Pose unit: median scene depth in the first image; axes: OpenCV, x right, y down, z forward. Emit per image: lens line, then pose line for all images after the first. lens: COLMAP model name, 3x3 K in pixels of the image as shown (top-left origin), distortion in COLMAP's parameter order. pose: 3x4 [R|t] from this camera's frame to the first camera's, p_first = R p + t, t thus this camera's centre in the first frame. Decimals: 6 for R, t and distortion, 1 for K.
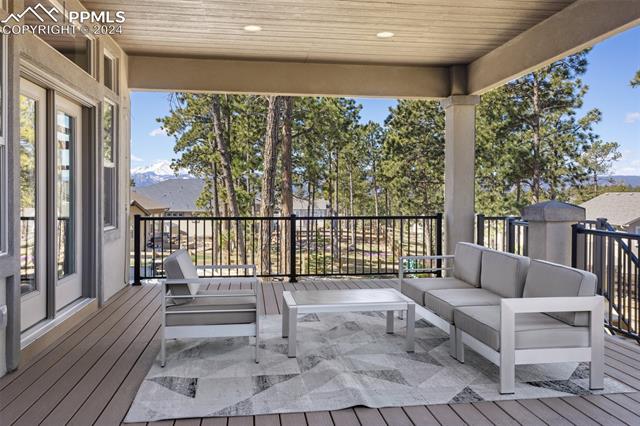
lens RADIAL K [[515.9, 0, 319.6], [0, 515.9, 197.2], [0, 0, 1]] dist [0.043916, -0.002125]
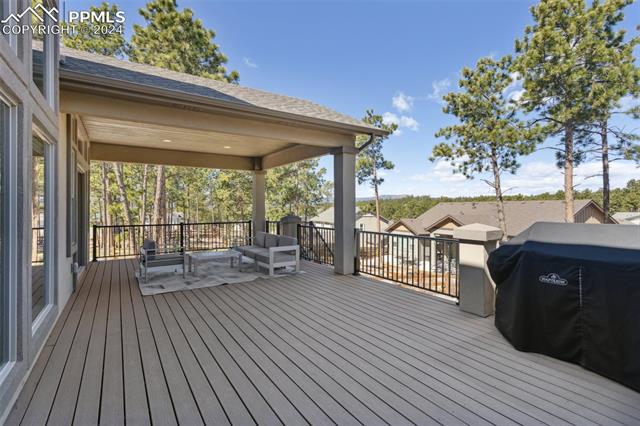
lens RADIAL K [[306.9, 0, 318.9], [0, 306.9, 206.4], [0, 0, 1]] dist [-0.000212, 0.000012]
pose [[0.900856, -0.004877, 0.434091, -0.031098], [0.009057, 0.999930, -0.007561, -0.006628], [-0.434024, 0.010743, 0.900837, -0.132768]]
